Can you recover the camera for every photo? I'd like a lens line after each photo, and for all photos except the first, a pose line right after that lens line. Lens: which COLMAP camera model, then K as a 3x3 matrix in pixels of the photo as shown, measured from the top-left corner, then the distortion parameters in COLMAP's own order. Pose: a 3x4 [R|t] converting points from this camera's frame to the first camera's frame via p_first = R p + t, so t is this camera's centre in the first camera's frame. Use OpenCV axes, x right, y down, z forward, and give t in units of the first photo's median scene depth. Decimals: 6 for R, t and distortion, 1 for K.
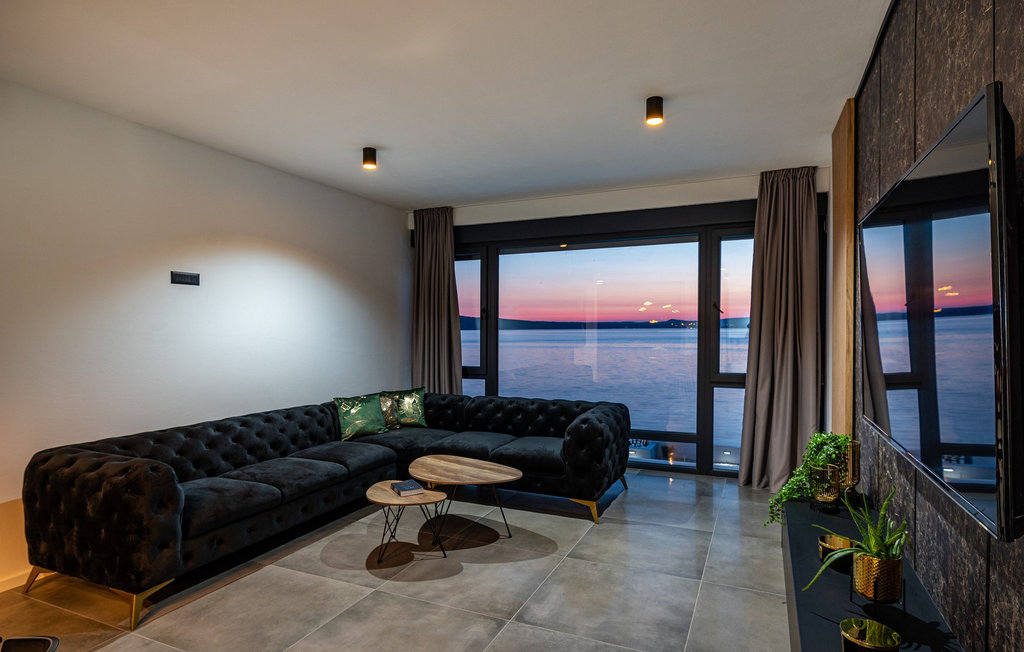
lens RADIAL K [[559.2, 0, 513.9], [0, 559.2, 327.7], [0, 0, 1]] dist [-0.003318, -0.000319]
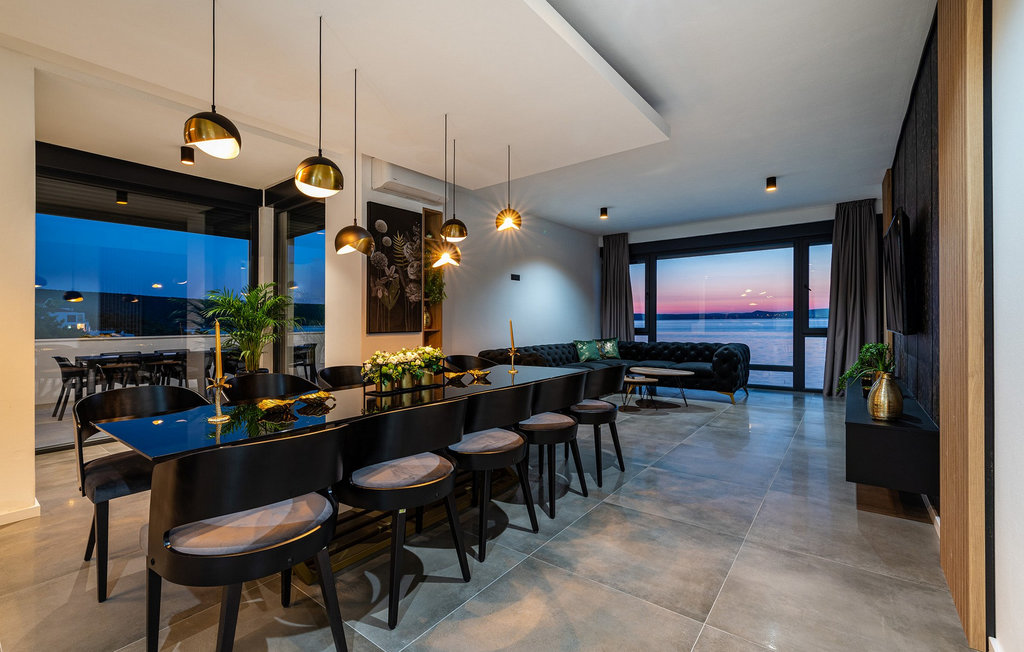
lens RADIAL K [[442.3, 0, 507.9], [0, 442.3, 318.2], [0, 0, 1]] dist [0.002638, 0.000127]
pose [[0.971124, -0.006848, -0.238476, -0.175686], [0.006289, 0.999975, -0.003106, 0.052800], [0.238491, 0.001517, 0.971143, -0.461586]]
